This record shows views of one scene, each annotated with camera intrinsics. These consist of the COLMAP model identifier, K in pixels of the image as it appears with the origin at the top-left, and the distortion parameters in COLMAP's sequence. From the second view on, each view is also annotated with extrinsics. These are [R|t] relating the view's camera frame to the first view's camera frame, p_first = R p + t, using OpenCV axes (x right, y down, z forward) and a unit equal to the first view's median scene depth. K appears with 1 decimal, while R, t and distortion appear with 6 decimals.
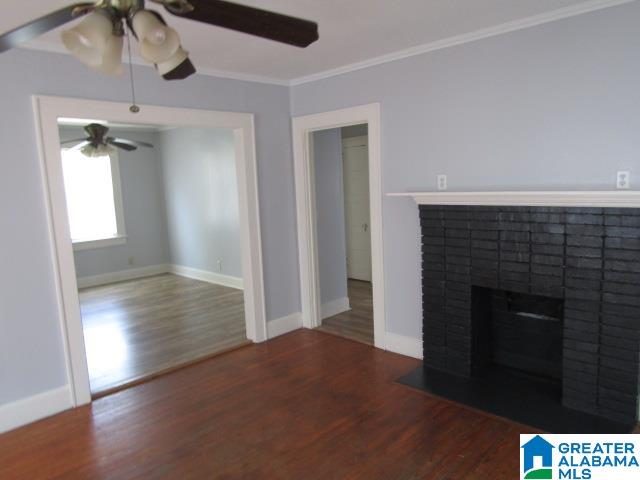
lens RADIAL K [[460.6, 0, 317.9], [0, 460.6, 240.9], [0, 0, 1]] dist [-0.004963, 0.006545]
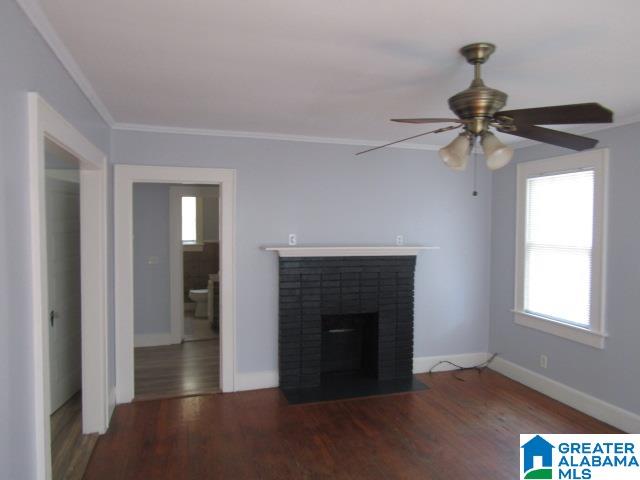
lens RADIAL K [[460.6, 0, 316.1], [0, 460.6, 240.8], [0, 0, 1]] dist [-0.004963, 0.006545]
pose [[0.473243, 0.016466, 0.880778, -0.868476], [0.093742, 0.993207, -0.068936, -0.028651], [-0.875930, 0.115189, 0.468485, 0.340561]]
